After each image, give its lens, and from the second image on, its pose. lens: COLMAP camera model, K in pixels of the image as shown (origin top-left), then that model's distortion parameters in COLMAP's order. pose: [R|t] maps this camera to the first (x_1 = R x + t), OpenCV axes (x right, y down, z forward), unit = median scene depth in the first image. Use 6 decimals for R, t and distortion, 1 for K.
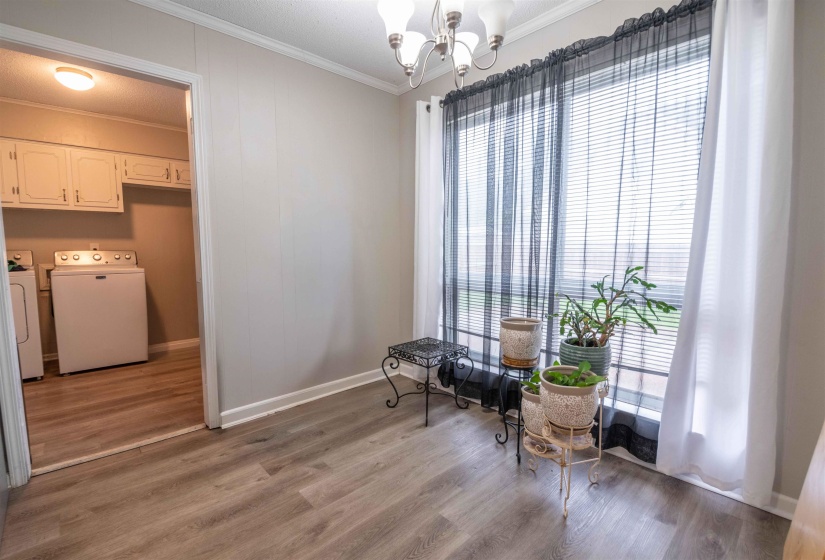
lens RADIAL K [[370.3, 0, 406.2], [0, 370.3, 285.5], [0, 0, 1]] dist [-0.017398, -0.001573]
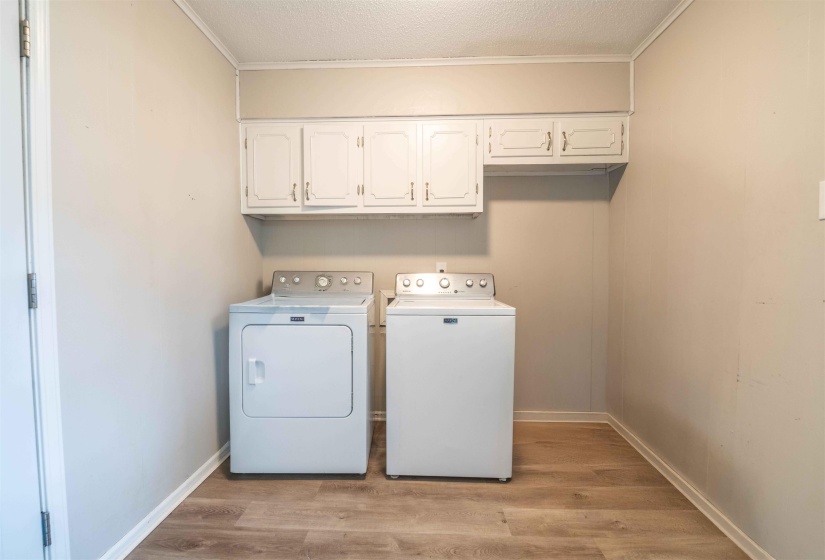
lens RADIAL K [[370.3, 0, 410.5], [0, 370.3, 279.8], [0, 0, 1]] dist [-0.017398, -0.001573]
pose [[0.722215, 0.021683, -0.691329, -0.440886], [-0.066939, 0.997008, -0.038660, -0.055183], [0.688422, 0.074198, 0.721505, 0.489605]]
